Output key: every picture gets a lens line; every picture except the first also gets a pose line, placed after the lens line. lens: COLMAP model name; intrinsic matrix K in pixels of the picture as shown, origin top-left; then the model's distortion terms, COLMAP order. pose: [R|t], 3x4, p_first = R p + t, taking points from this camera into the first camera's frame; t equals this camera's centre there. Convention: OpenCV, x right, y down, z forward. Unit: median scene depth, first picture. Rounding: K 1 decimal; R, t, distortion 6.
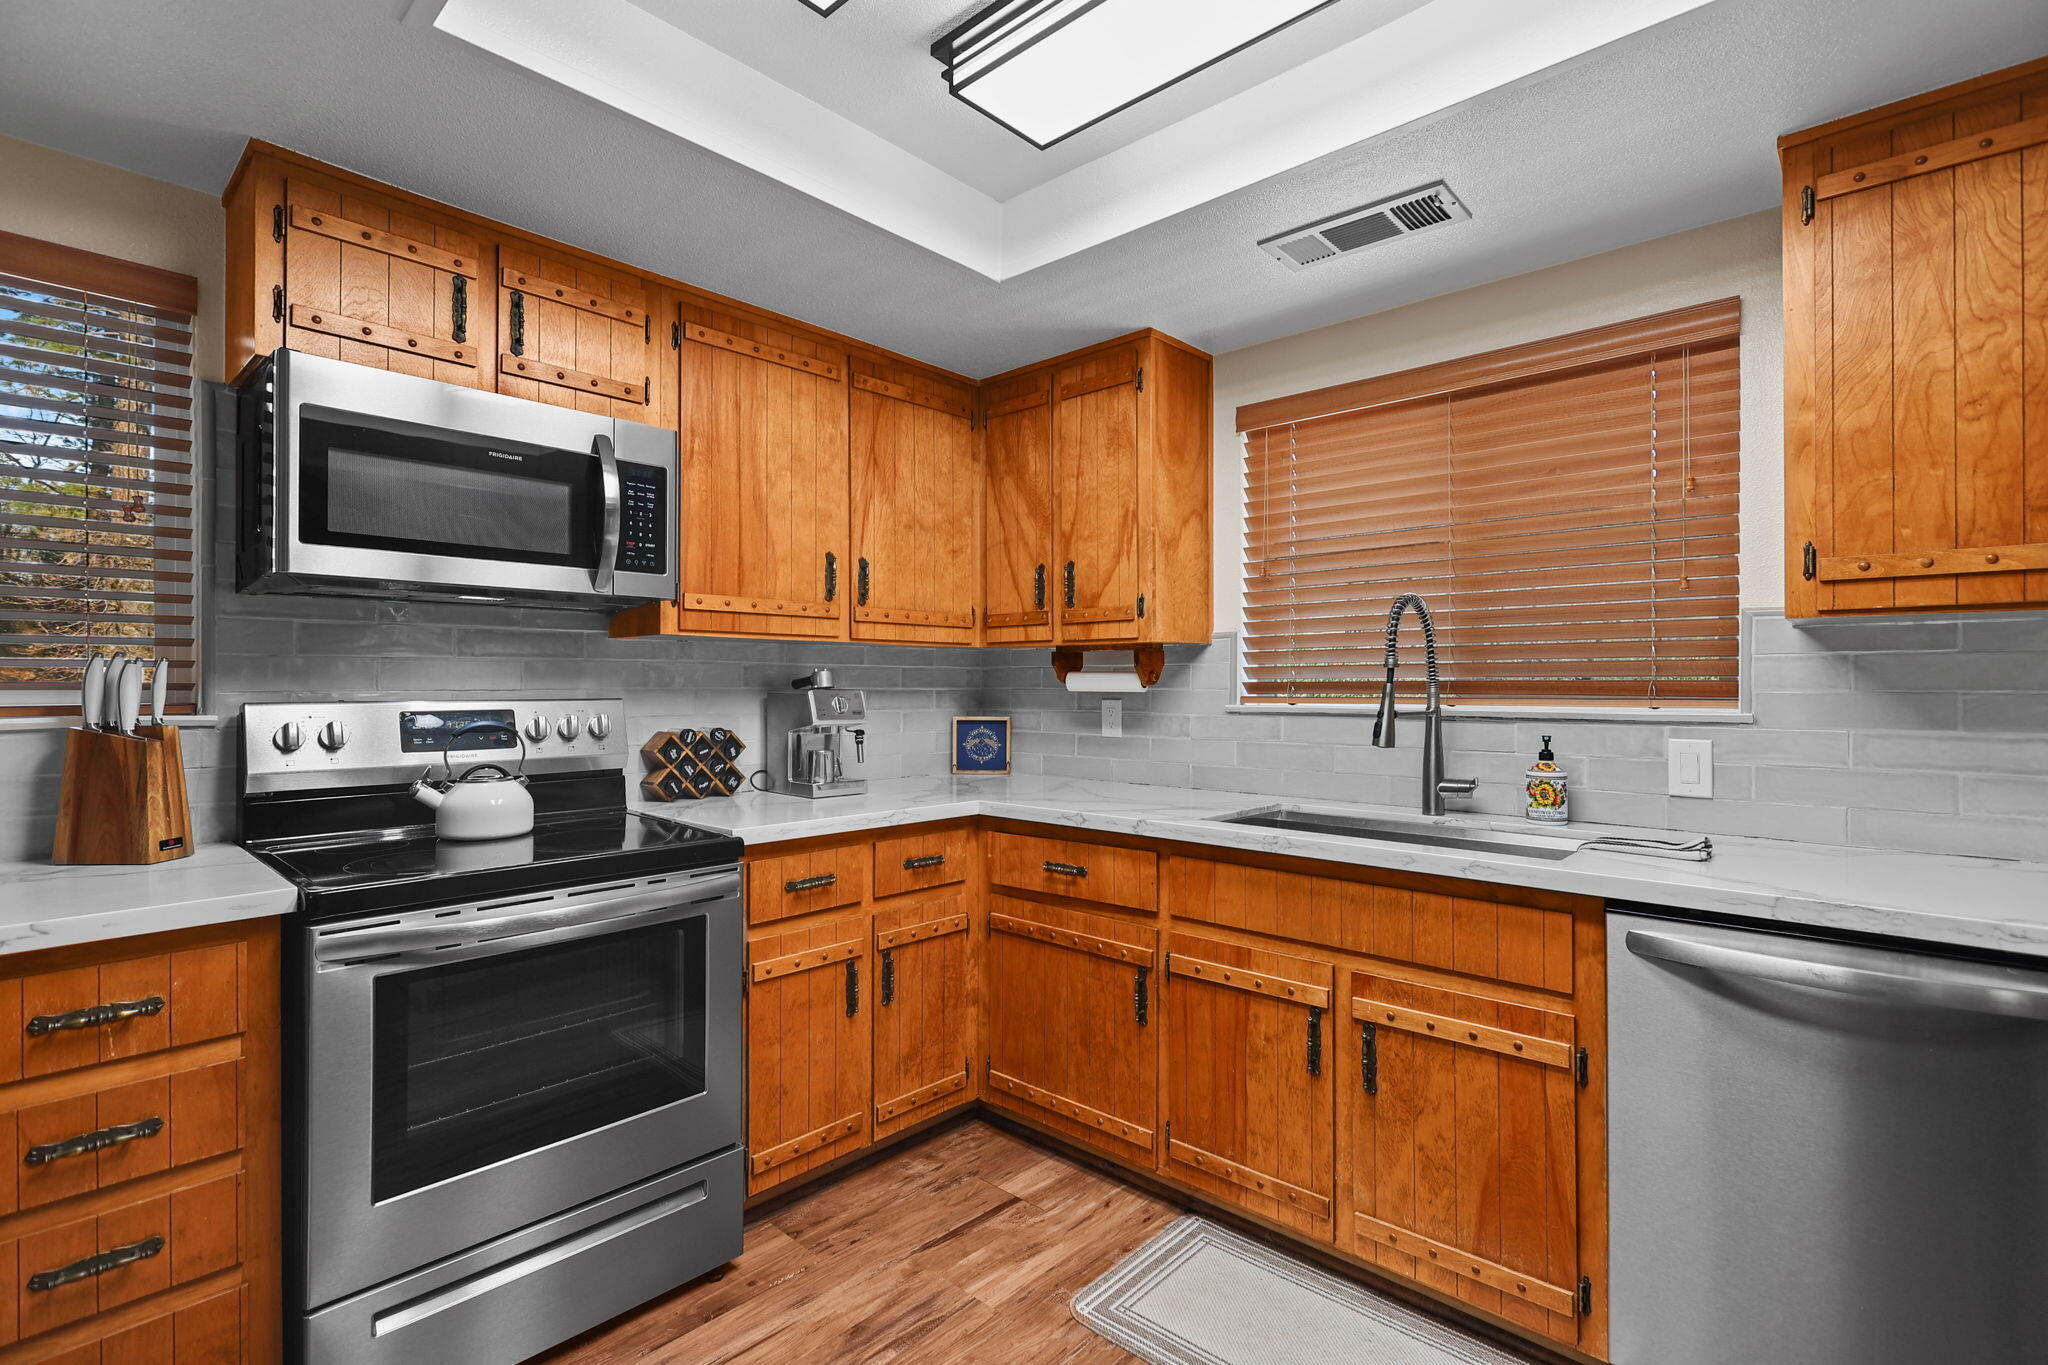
lens RADIAL K [[952.1, 0, 1023.6], [0, 952.1, 679.0], [0, 0, 1]] dist [0.001820, -0.000939]
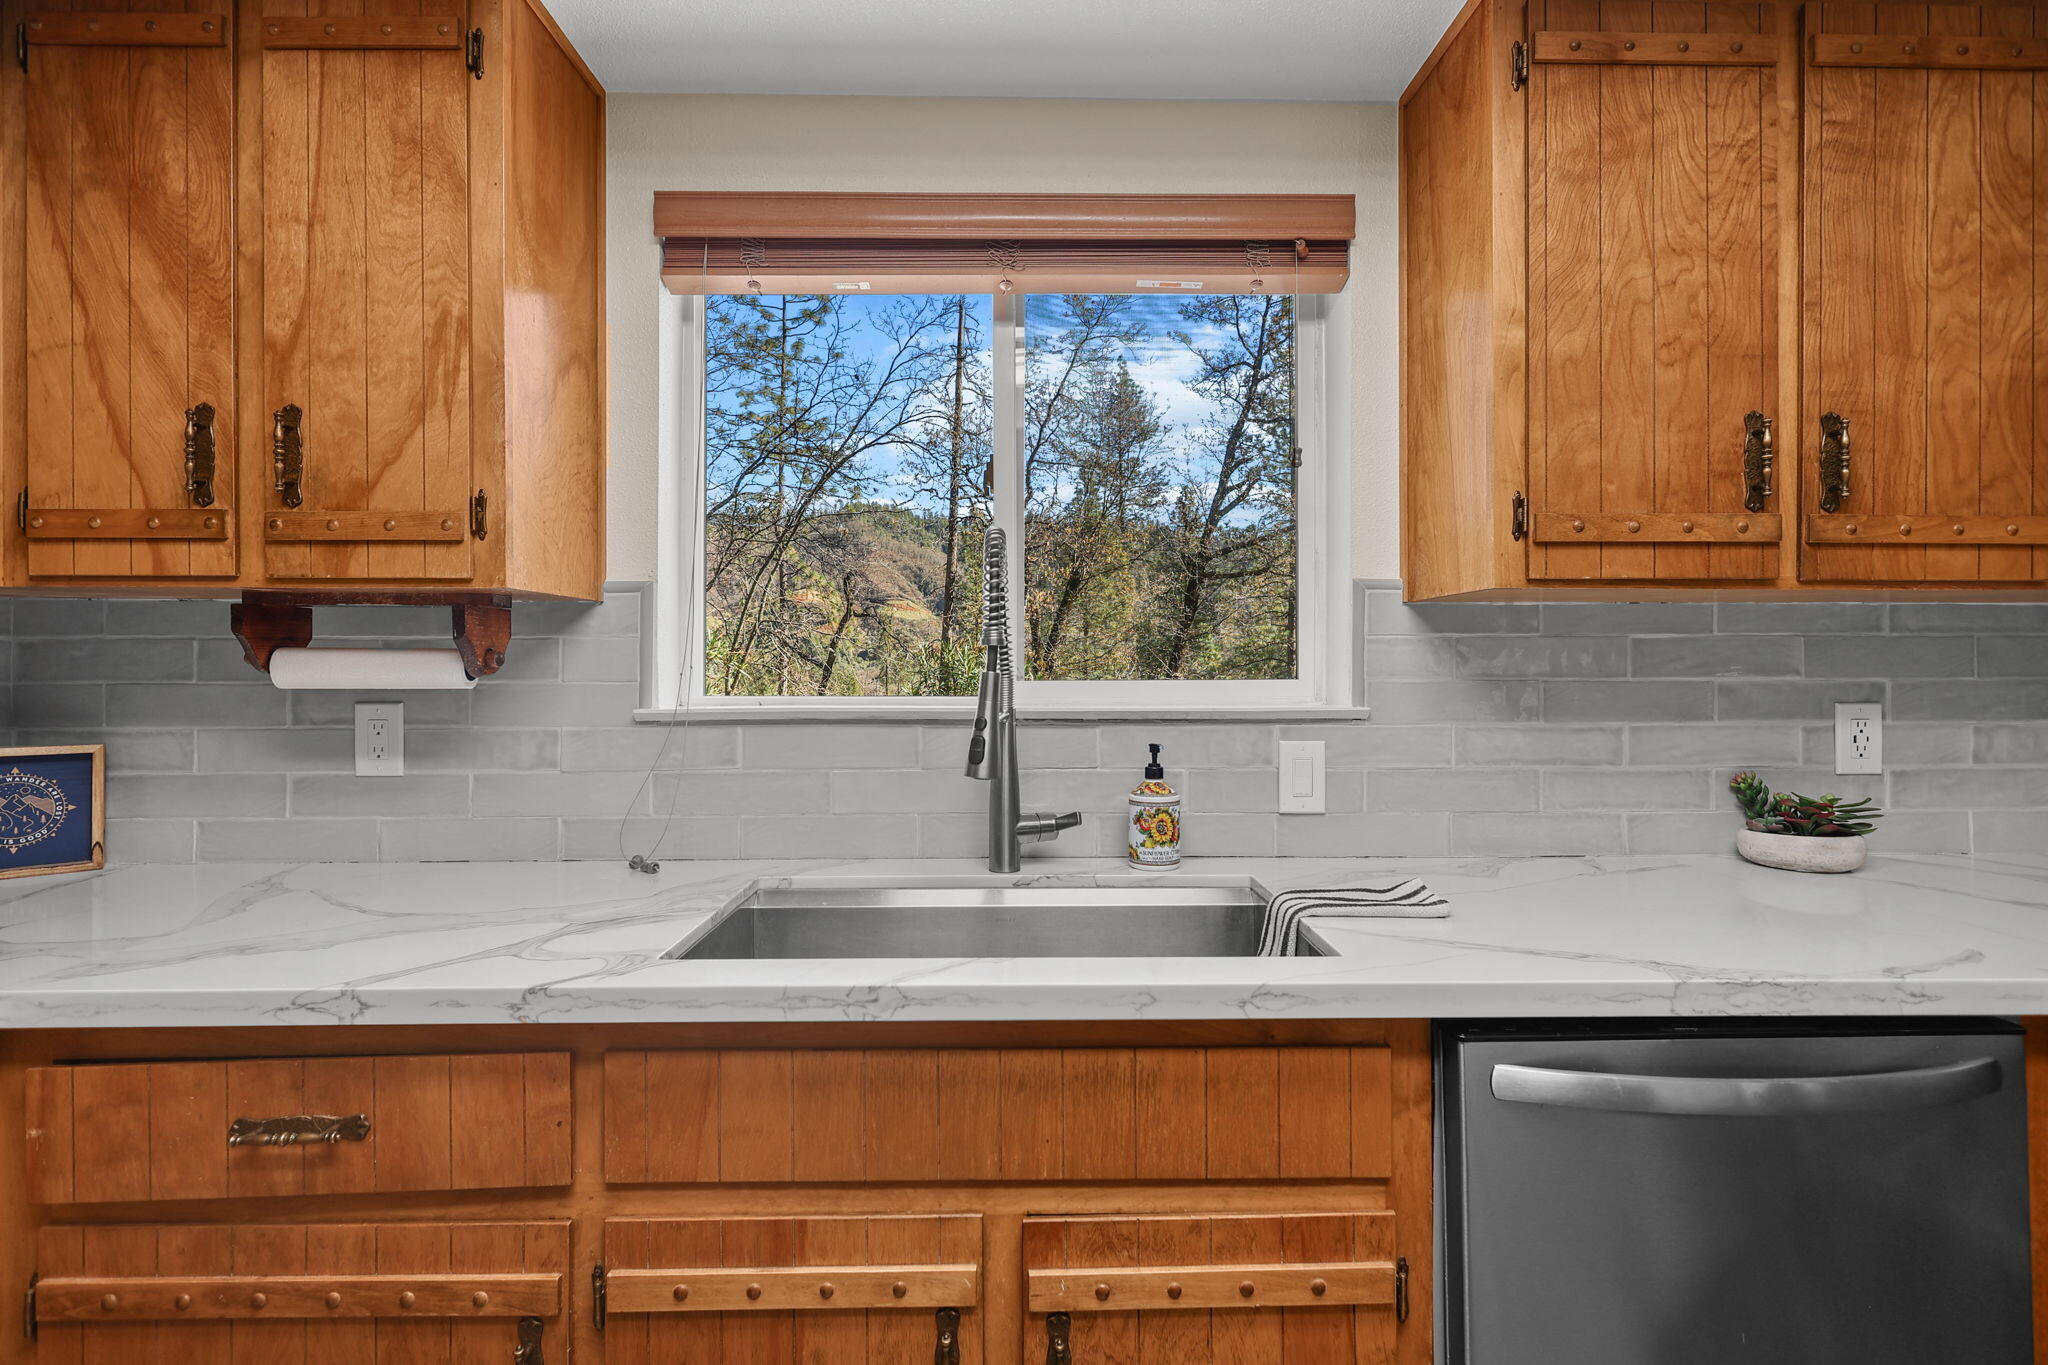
lens RADIAL K [[952.1, 0, 1025.5], [0, 952.1, 668.0], [0, 0, 1]] dist [0.001820, -0.000939]
pose [[0.723730, -0.000237, 0.690083, -0.014343], [-0.001713, 0.999996, 0.002140, 0.001017], [-0.690081, -0.002731, 0.723727, 0.551330]]
